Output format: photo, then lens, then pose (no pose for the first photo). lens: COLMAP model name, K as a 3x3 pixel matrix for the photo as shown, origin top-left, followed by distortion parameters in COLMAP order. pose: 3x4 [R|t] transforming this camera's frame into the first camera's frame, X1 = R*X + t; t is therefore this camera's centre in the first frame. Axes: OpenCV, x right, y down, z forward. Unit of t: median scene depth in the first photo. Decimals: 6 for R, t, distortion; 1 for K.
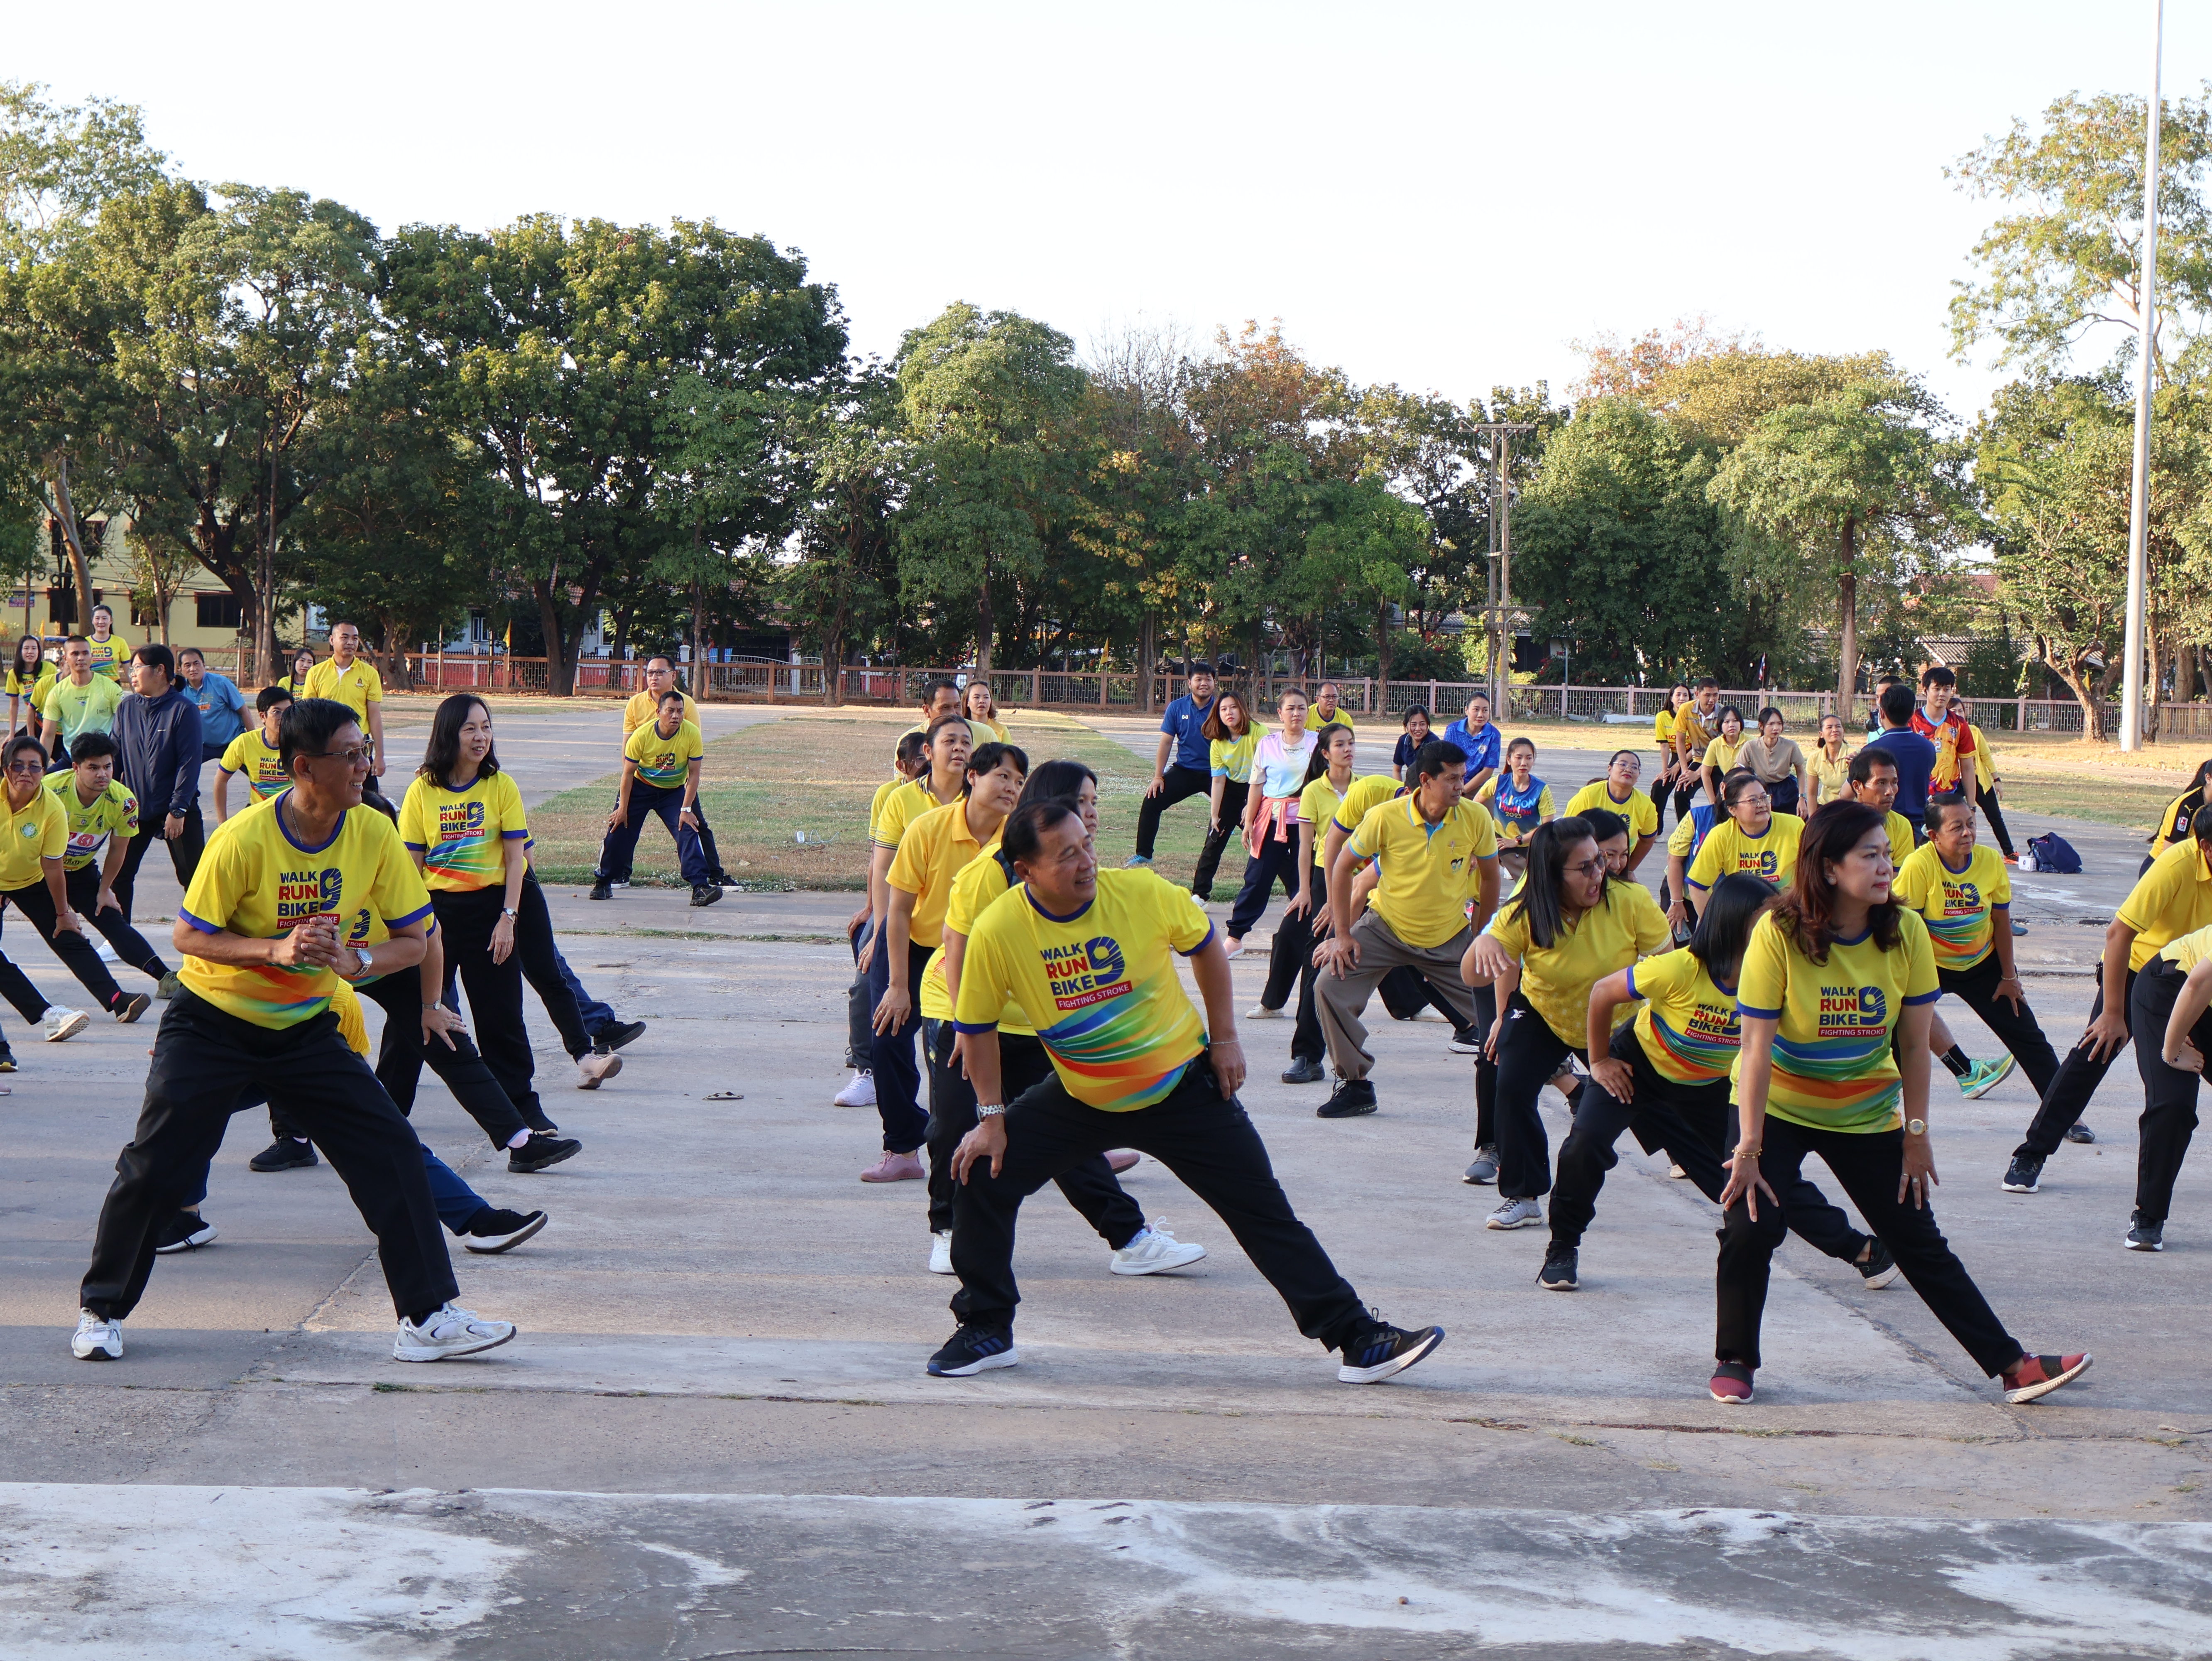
lens RADIAL K [[4080.1, 0, 1105.0], [0, 4080.1, 826.3], [0, 0, 1]] dist [0.015754, 0.000000]
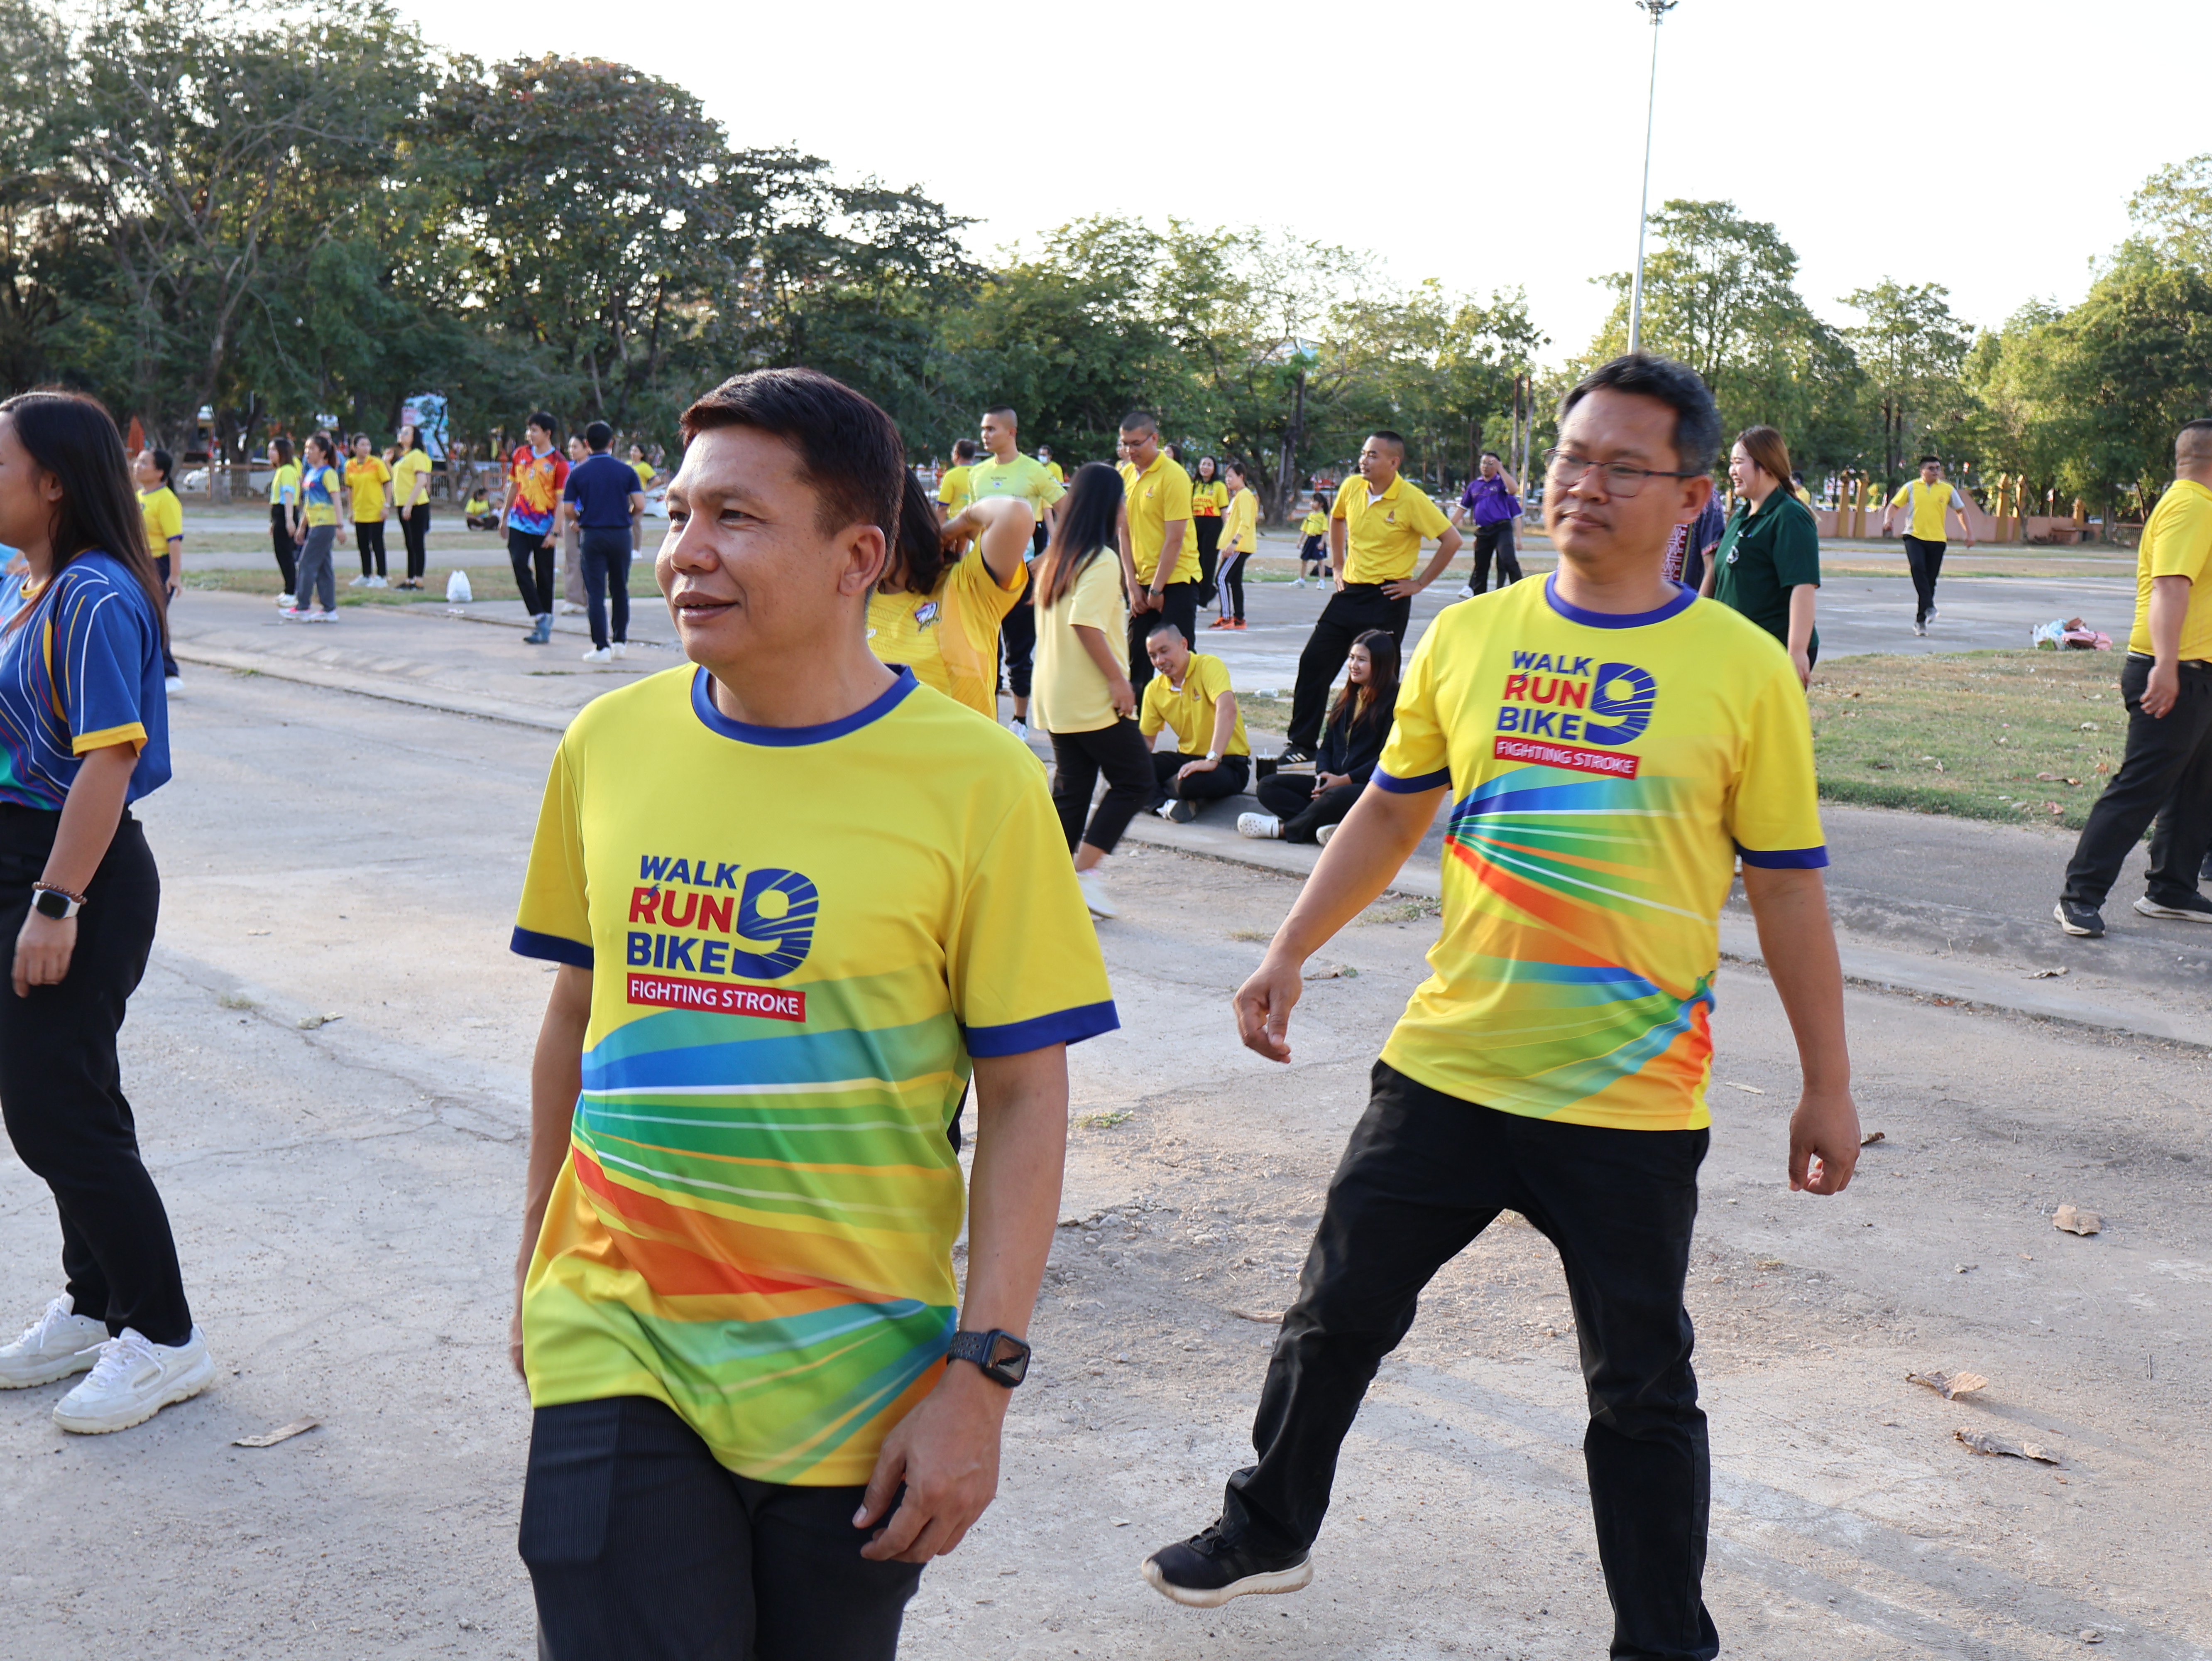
lens RADIAL K [[2397.2, 0, 1094.3], [0, 2397.2, 812.5], [0, 0, 1]] dist [0.007874, 0.000000]
pose [[0.657600, 0.095706, -0.747263, 0.154706], [-0.045820, 0.995143, 0.087130, 0.002115], [0.751973, -0.023057, 0.658791, 0.111196]]
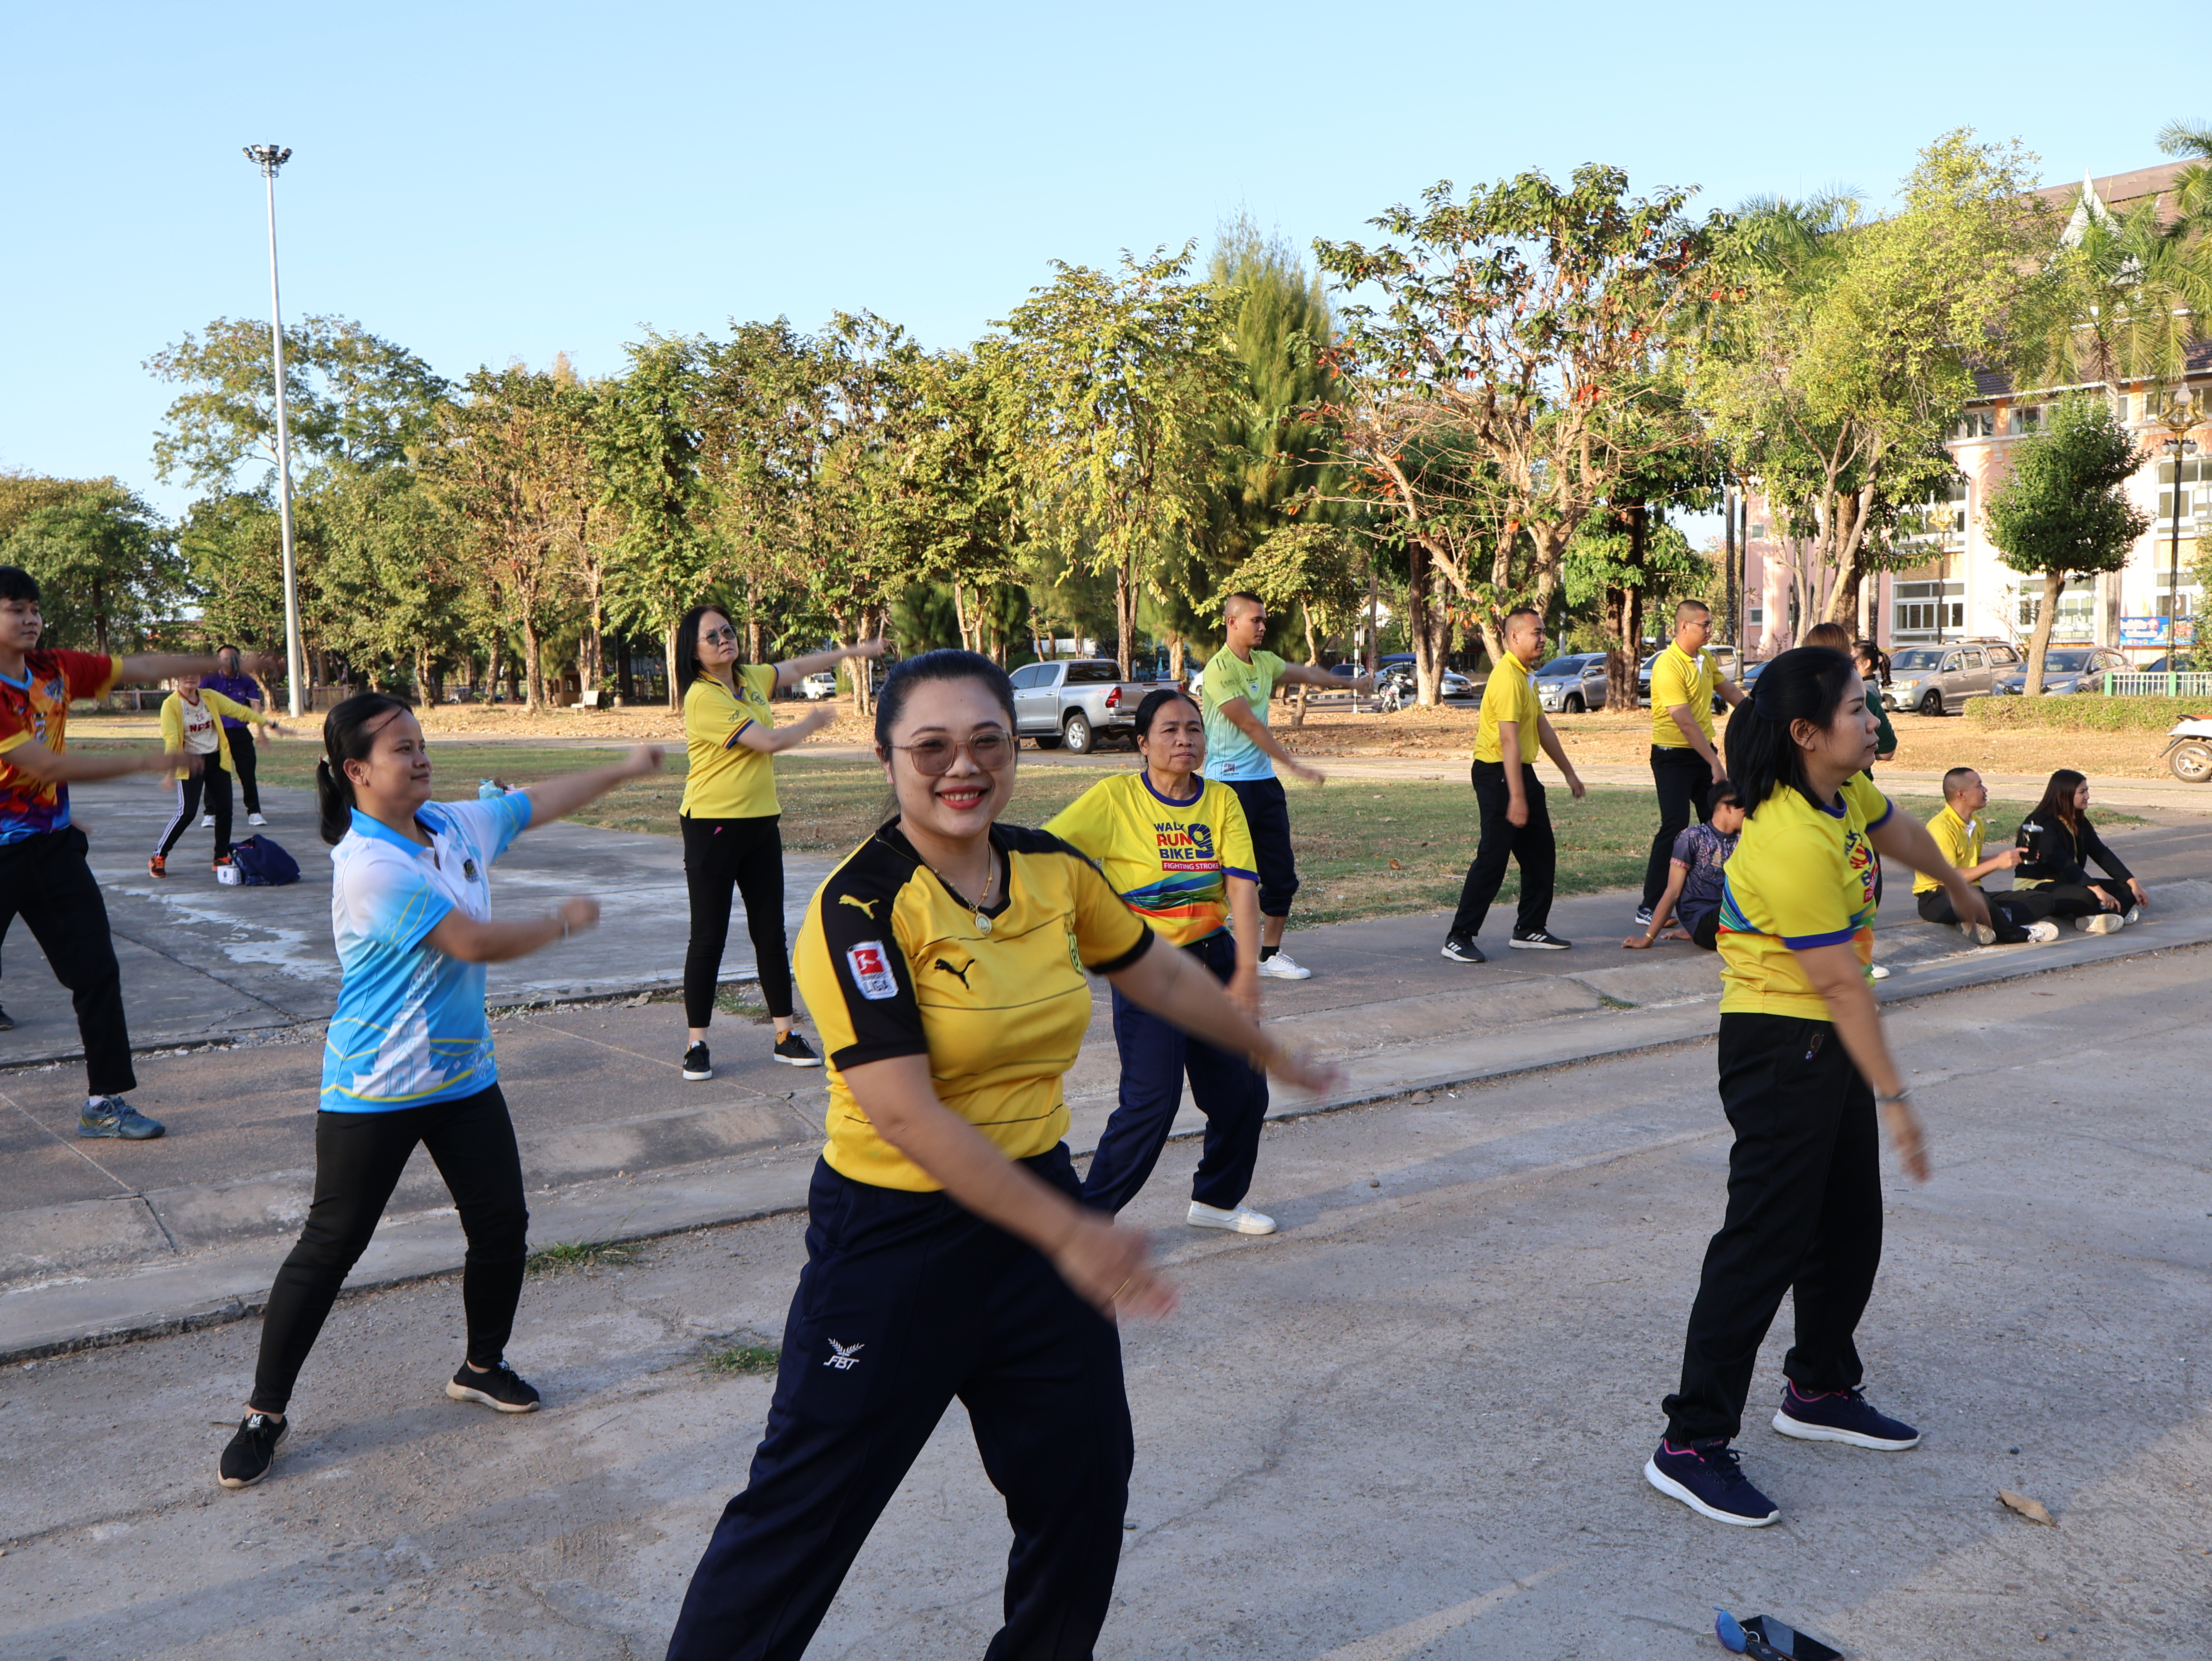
lens RADIAL K [[2089.2, 0, 1097.8], [0, 2089.2, 834.4], [0, 0, 1]] dist [-0.002899, 0.000000]
pose [[0.815484, -0.089364, 0.571839, 0.028363], [0.065779, 0.995917, 0.061831, -0.002045], [-0.575030, -0.012807, 0.818032, 0.120611]]
